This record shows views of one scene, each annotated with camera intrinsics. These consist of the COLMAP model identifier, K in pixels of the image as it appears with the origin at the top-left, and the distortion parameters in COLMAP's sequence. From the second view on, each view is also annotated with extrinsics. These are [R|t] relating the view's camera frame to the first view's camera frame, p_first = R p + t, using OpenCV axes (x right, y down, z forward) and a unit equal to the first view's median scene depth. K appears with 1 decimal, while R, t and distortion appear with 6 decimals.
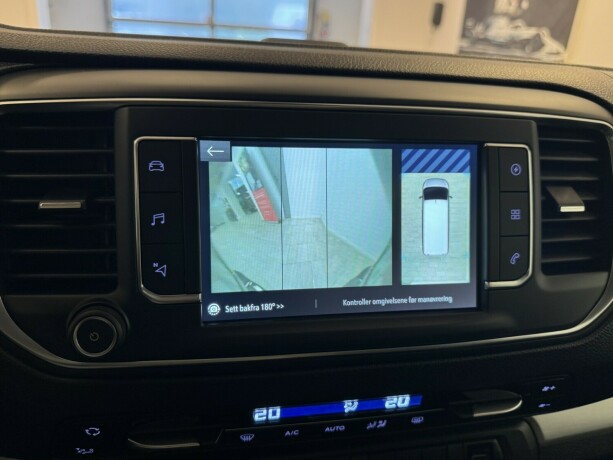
lens RADIAL K [[505.5, 0, 303.5], [0, 505.5, 224.7], [0, 0, 1]] dist [-0.048324, -0.045695]
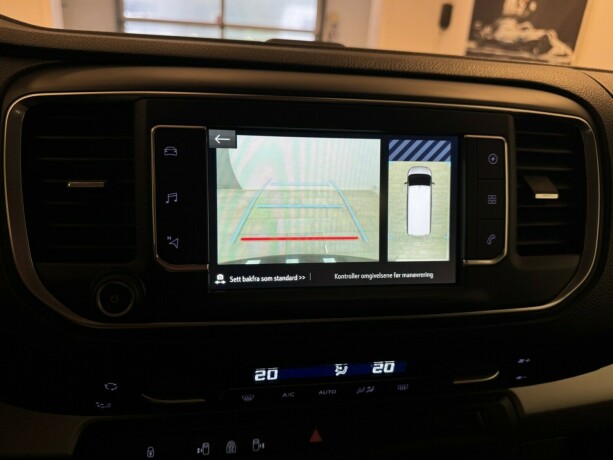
lens RADIAL K [[505.5, 0, 301.8], [0, 505.5, 231.9], [0, 0, 1]] dist [-0.048324, -0.045695]
pose [[0.999752, 0.011521, -0.019034, 0.024688], [-0.011292, 0.999863, 0.012089, 0.042202], [0.019171, -0.011871, 0.999746, -0.117549]]
